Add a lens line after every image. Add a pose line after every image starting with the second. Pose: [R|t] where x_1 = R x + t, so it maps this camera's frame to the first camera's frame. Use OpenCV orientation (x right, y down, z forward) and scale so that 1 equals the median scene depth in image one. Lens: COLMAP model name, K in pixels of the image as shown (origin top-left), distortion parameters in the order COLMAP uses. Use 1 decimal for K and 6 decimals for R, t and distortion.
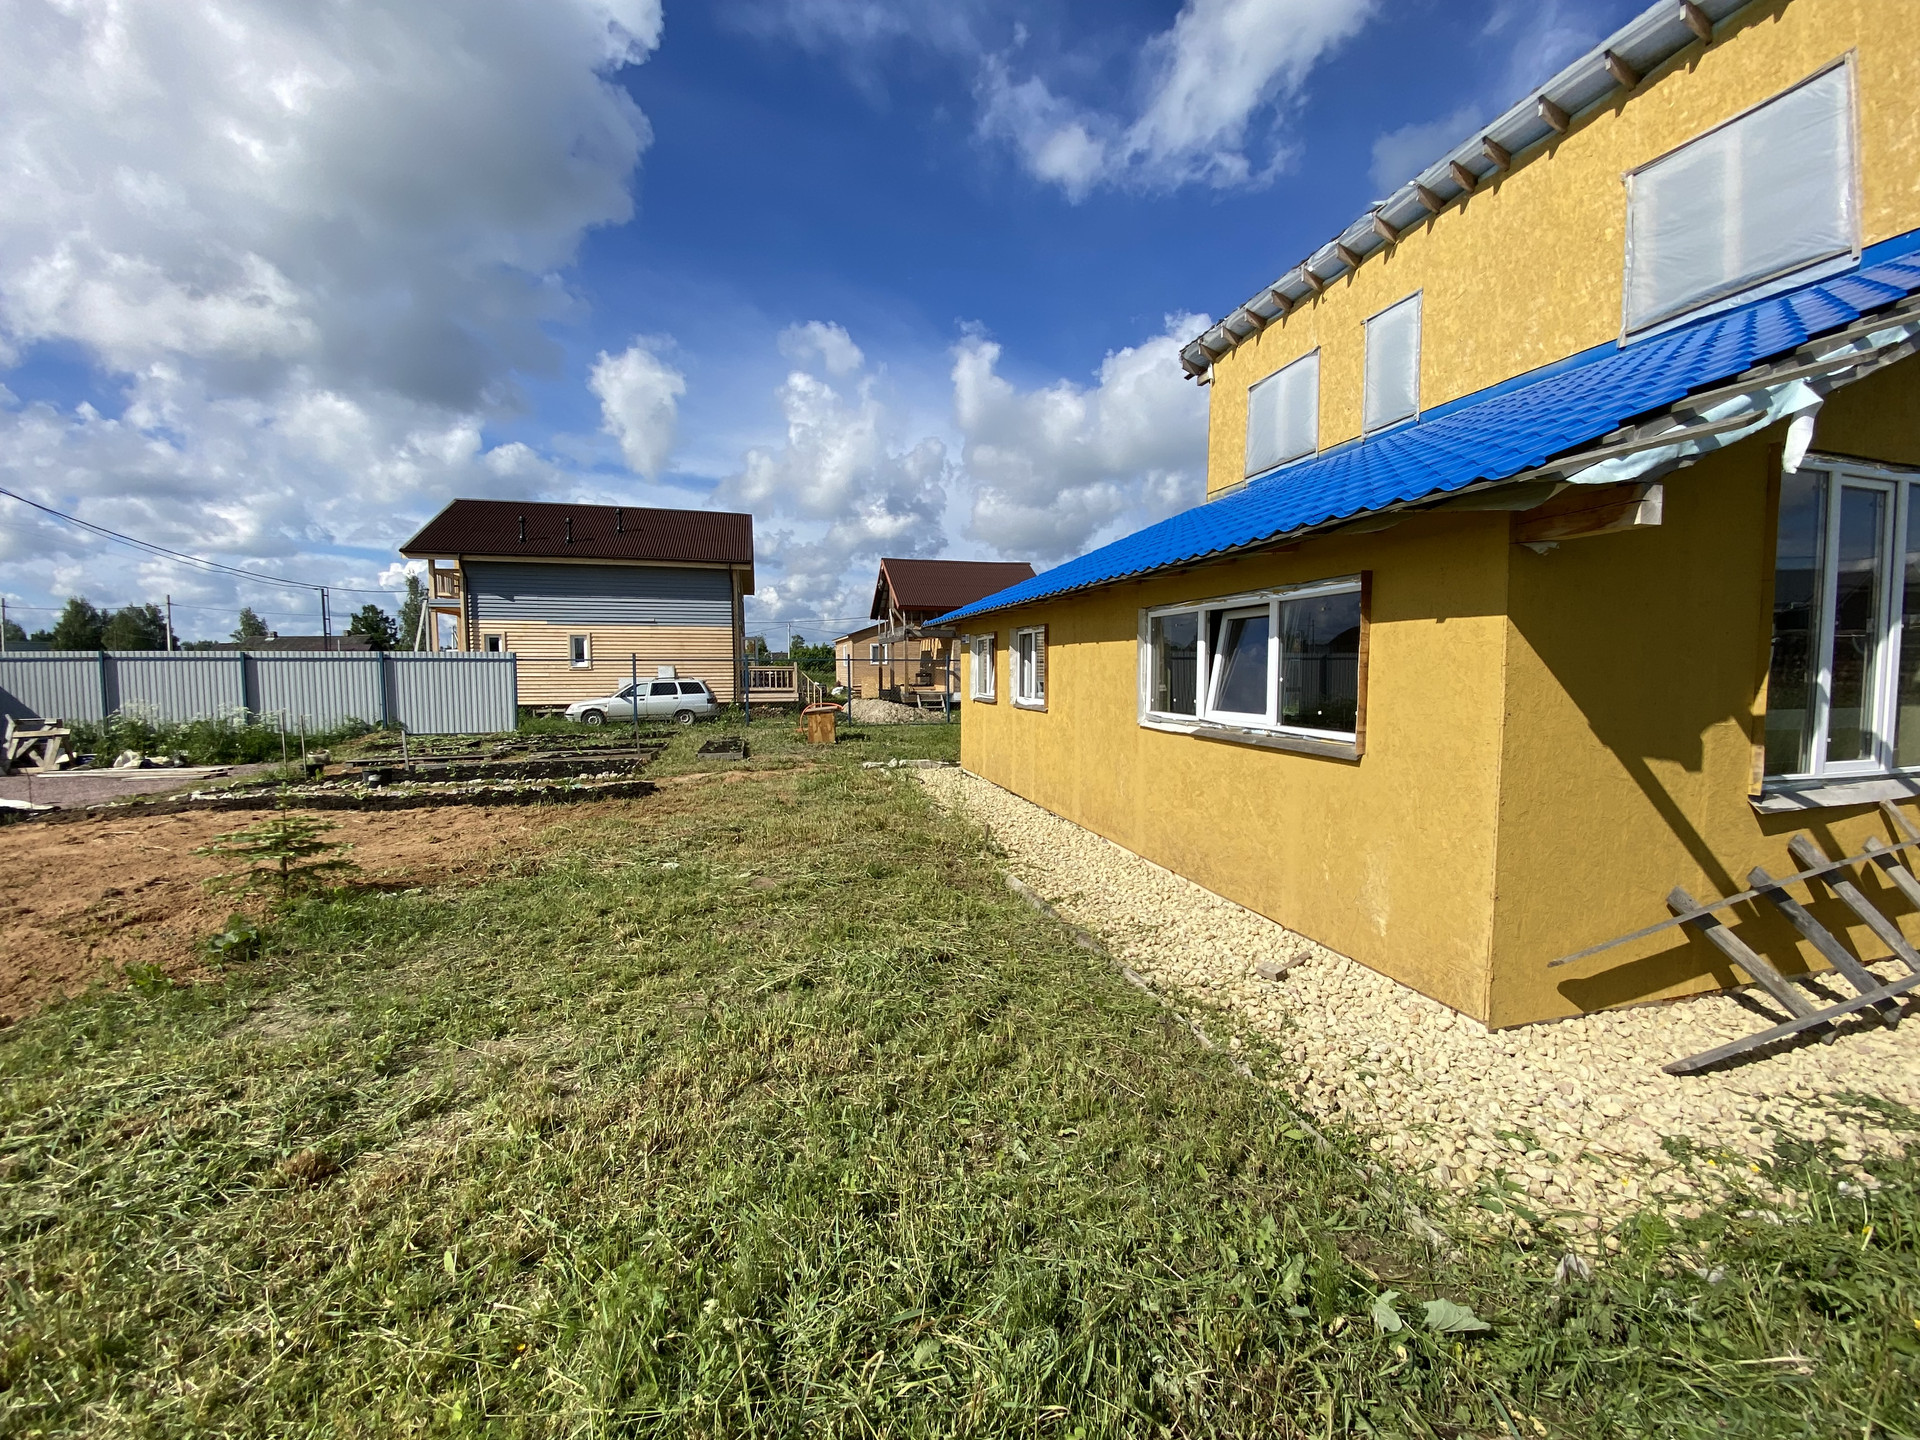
lens RADIAL K [[773.4, 0, 960.0], [0, 773.4, 720.0], [0, 0, 1]] dist [0.029025, -0.022981]
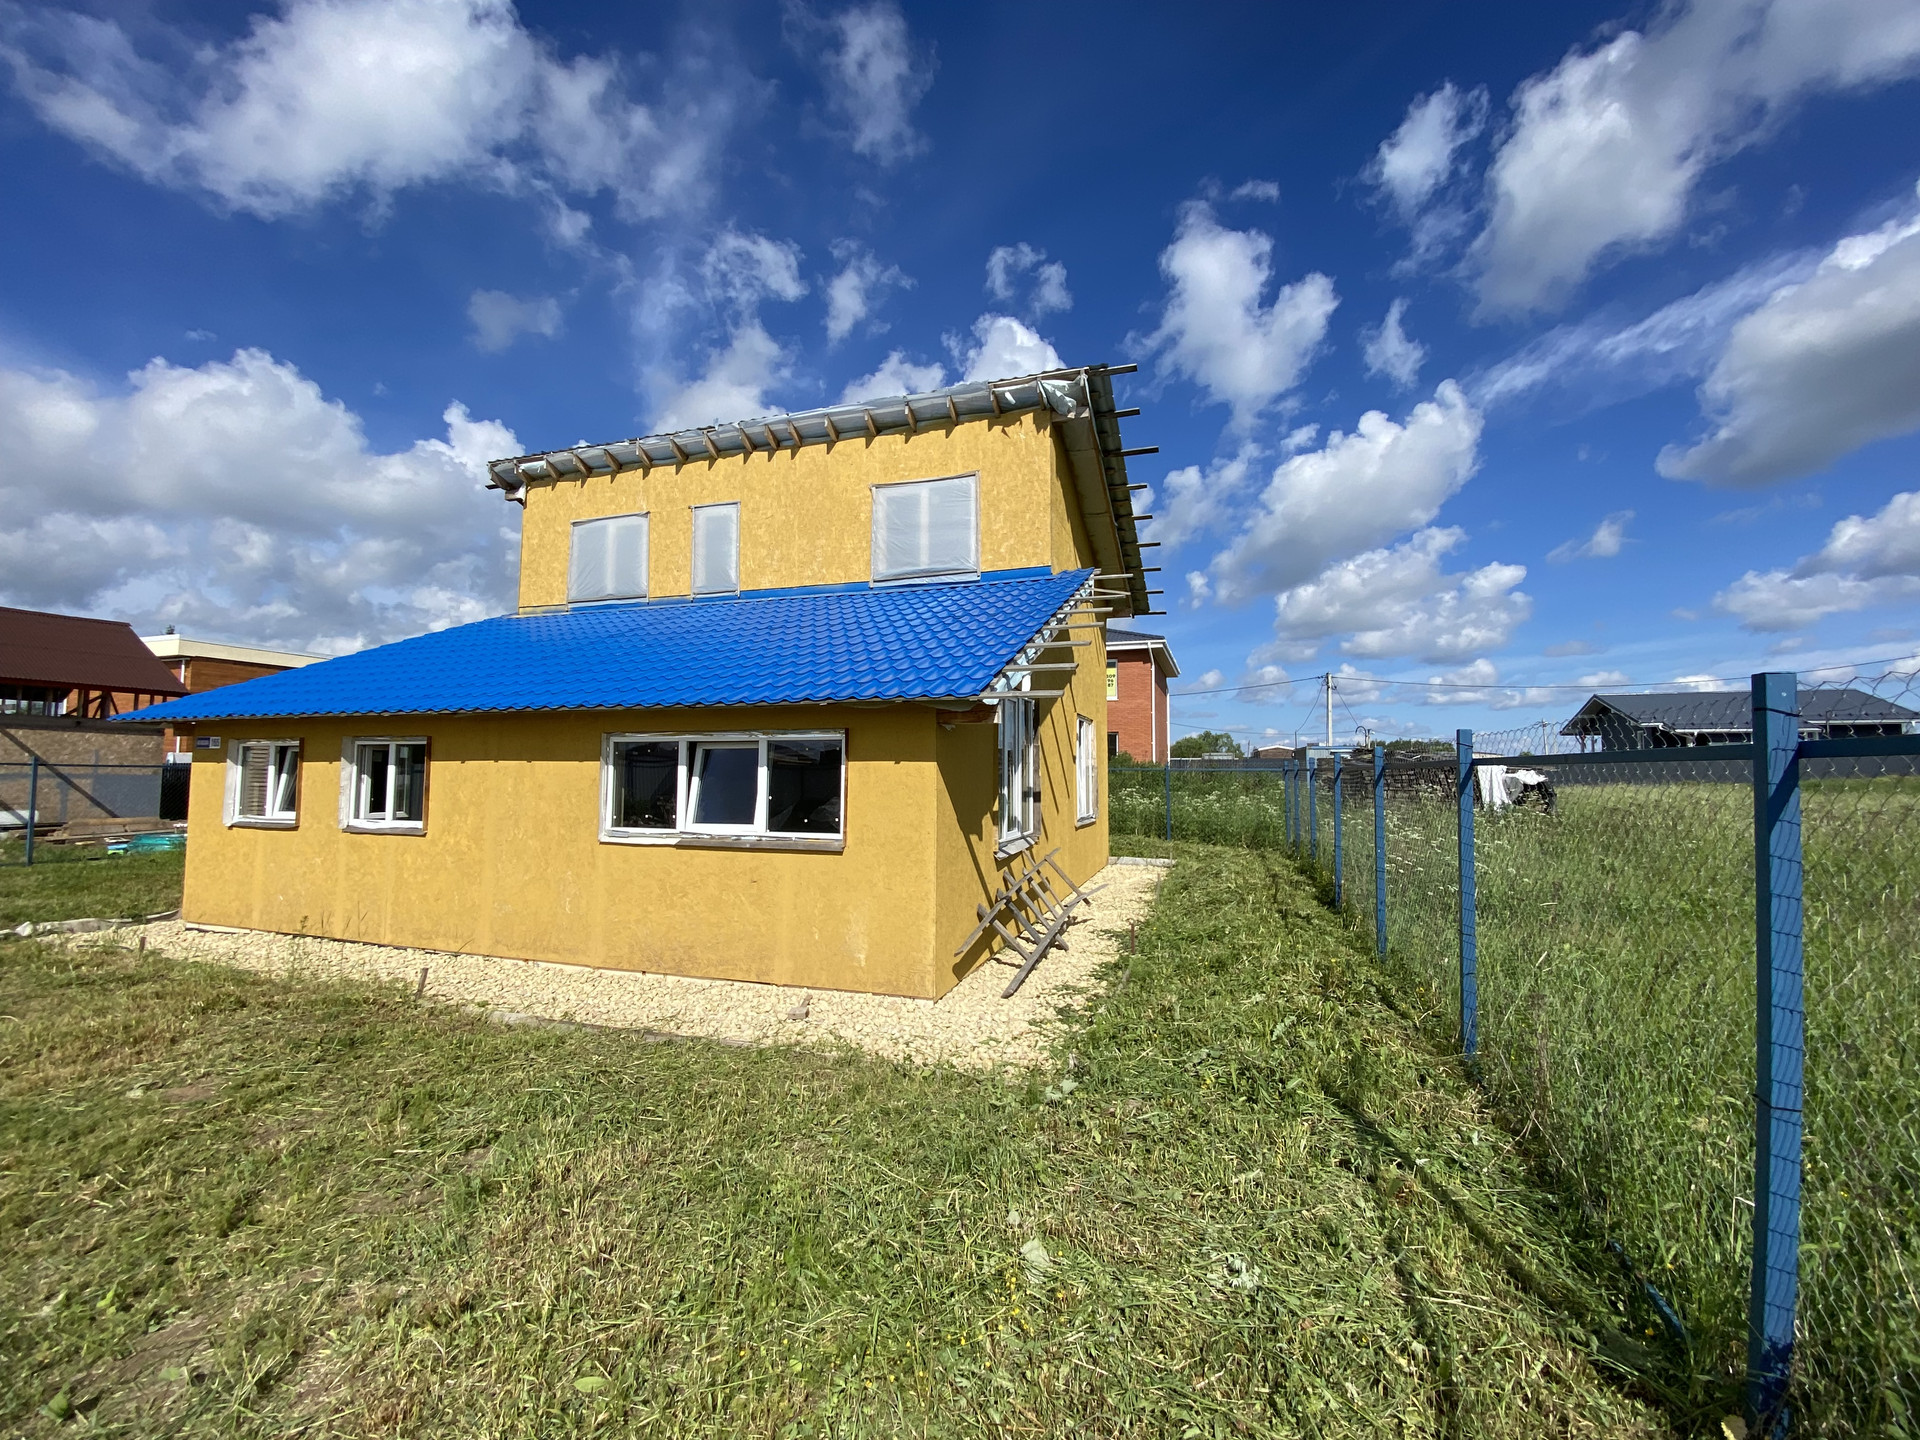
lens RADIAL K [[773.1, 0, 962.8], [0, 773.1, 718.5], [0, 0, 1]] dist [0.020549, -0.022141]
pose [[0.554265, 0.059649, 0.830200, -0.453029], [0.054262, 0.992717, -0.107553, -0.021629], [-0.830569, 0.104662, 0.546992, -0.028602]]
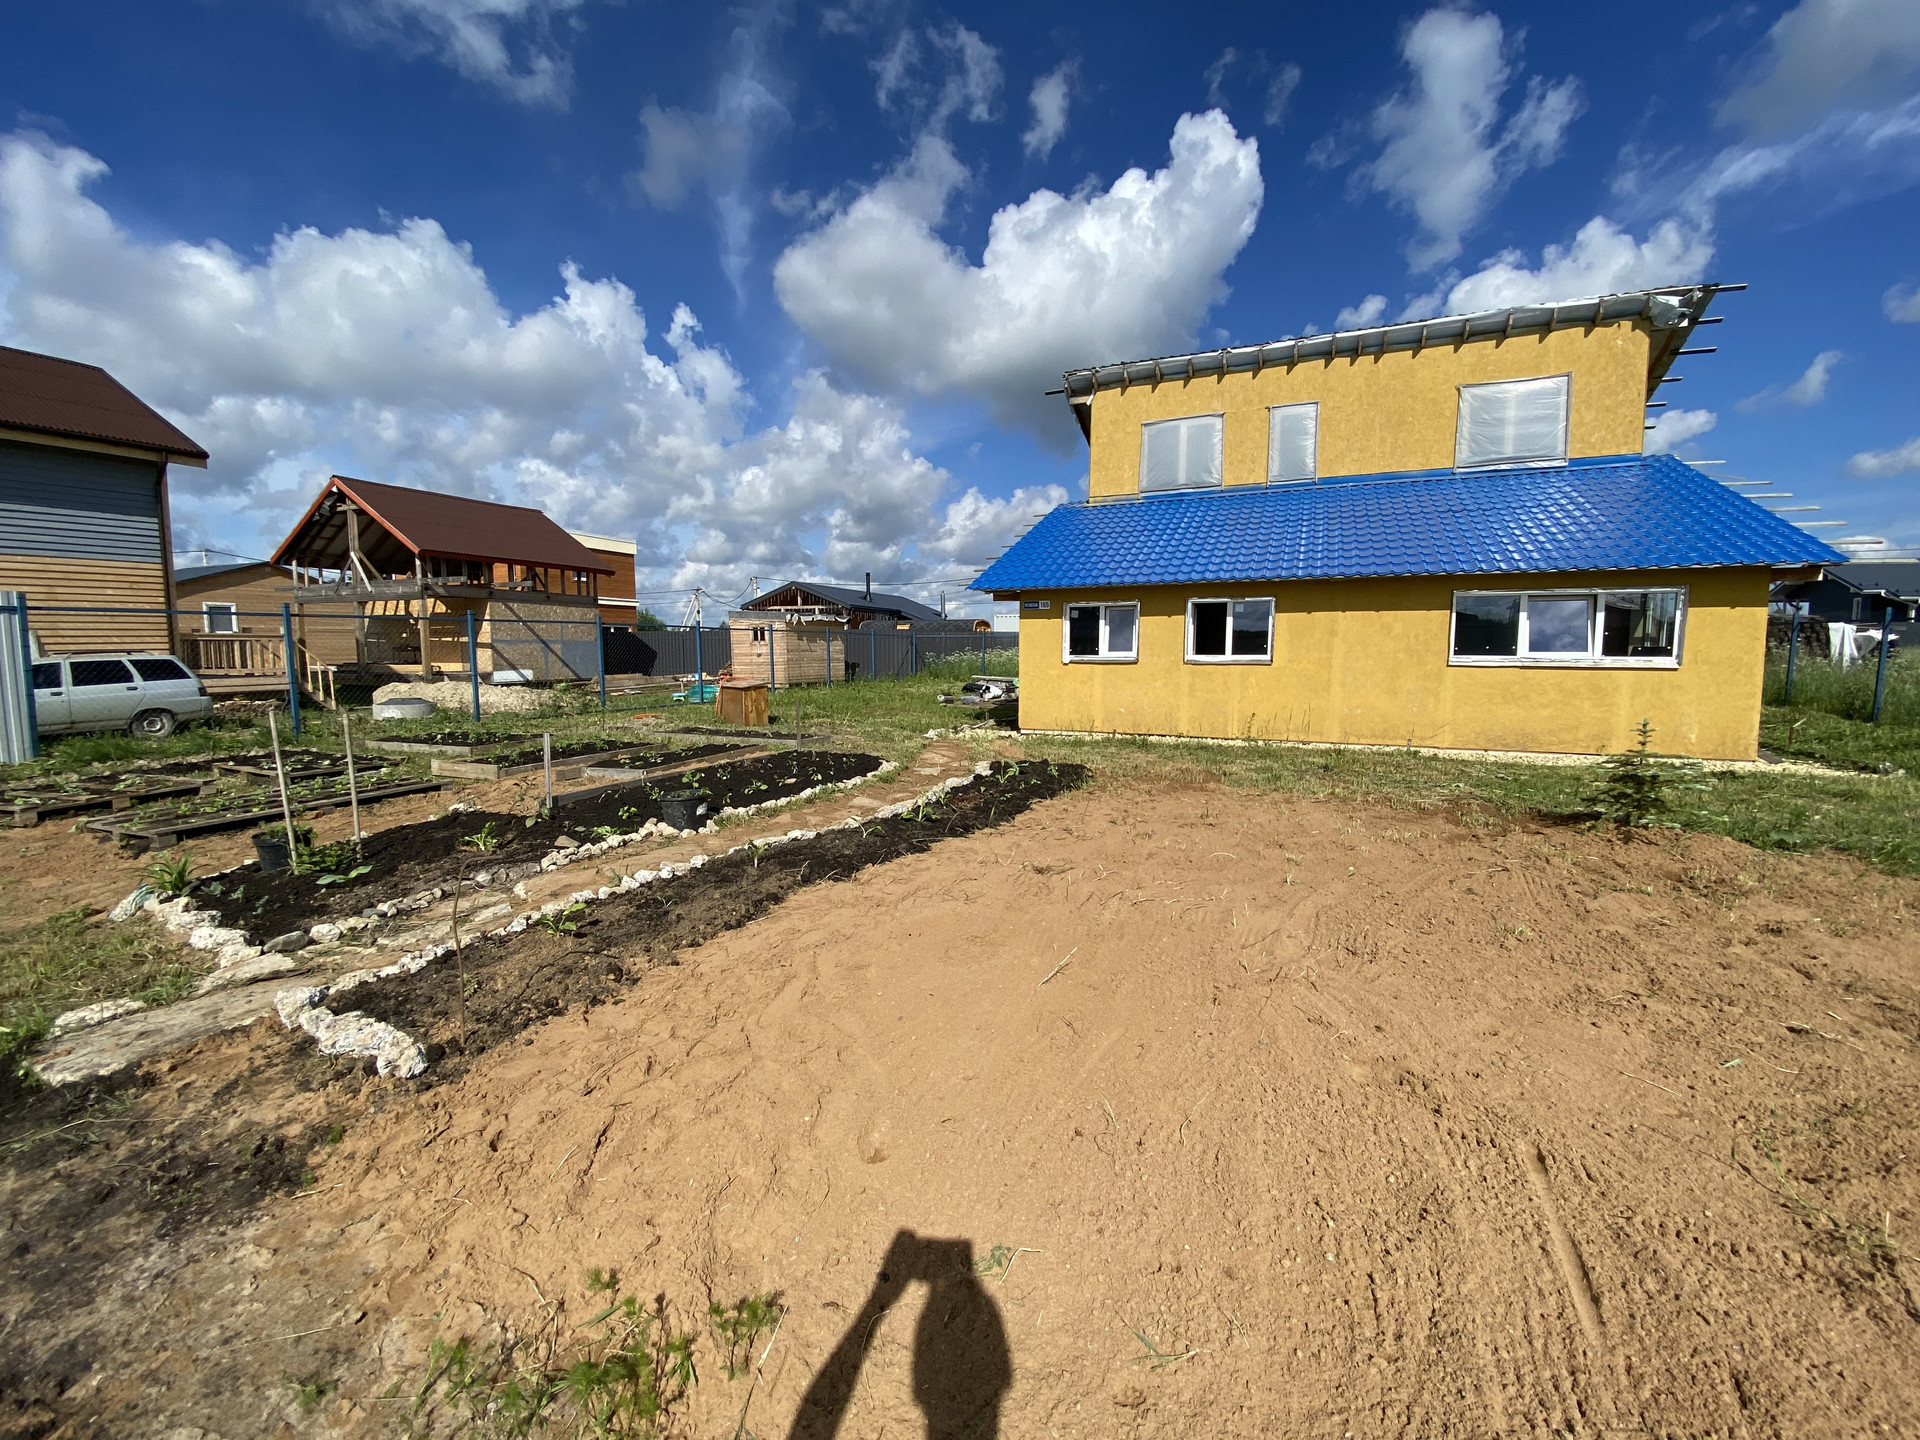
lens RADIAL K [[801.0, 0, 960.0], [0, 801.0, 720.0], [0, 0, 1]] dist [0.036188, -0.024885]
pose [[0.637491, -0.066841, 0.767553, -1.937034], [0.051039, 0.997705, 0.044493, -0.007033], [-0.768765, 0.010812, 0.639440, 0.807151]]
